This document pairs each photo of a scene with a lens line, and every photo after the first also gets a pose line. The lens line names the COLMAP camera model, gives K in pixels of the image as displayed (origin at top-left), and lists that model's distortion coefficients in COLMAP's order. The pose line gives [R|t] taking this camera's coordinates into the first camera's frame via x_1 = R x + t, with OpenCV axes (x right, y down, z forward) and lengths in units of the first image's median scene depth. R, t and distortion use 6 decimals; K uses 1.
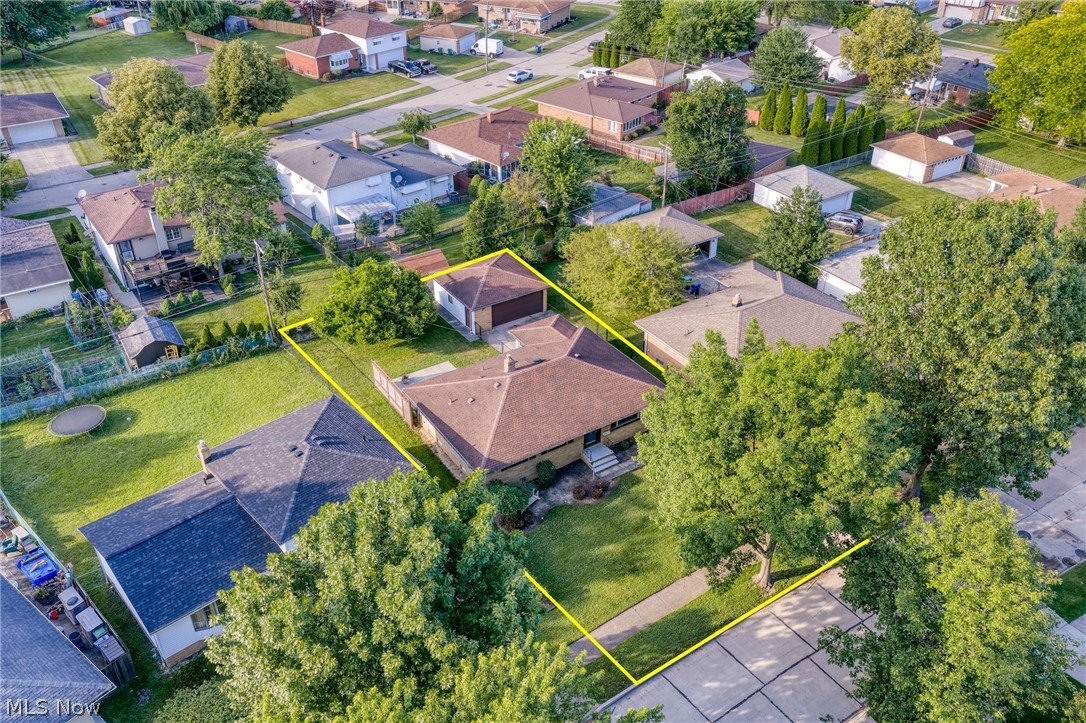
lens RADIAL K [[883.7, 0, 543.0], [0, 883.7, 361.5], [0, 0, 1]] dist [-0.001126, 0.005062]
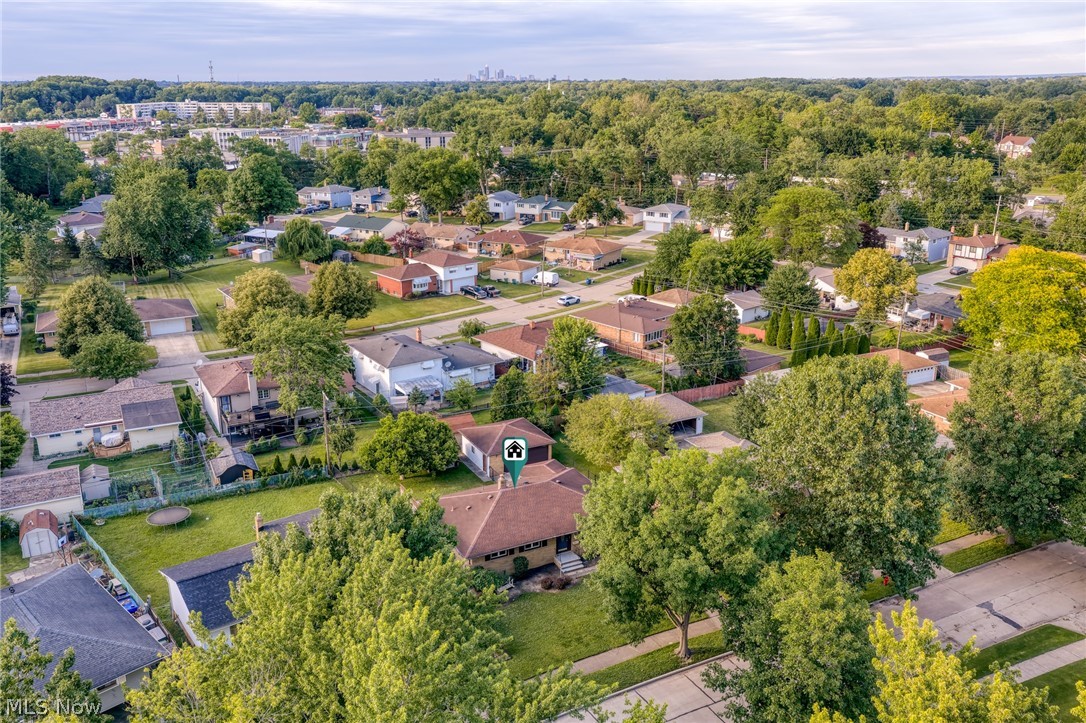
lens RADIAL K [[874.3, 0, 543.0], [0, 874.3, 361.5], [0, 0, 1]] dist [0.057866, -0.198066]
pose [[0.994580, 0.035657, -0.097666, 0.083732], [-0.060581, 0.962167, -0.265640, 0.101306], [0.084499, 0.270117, 0.959112, -0.152555]]
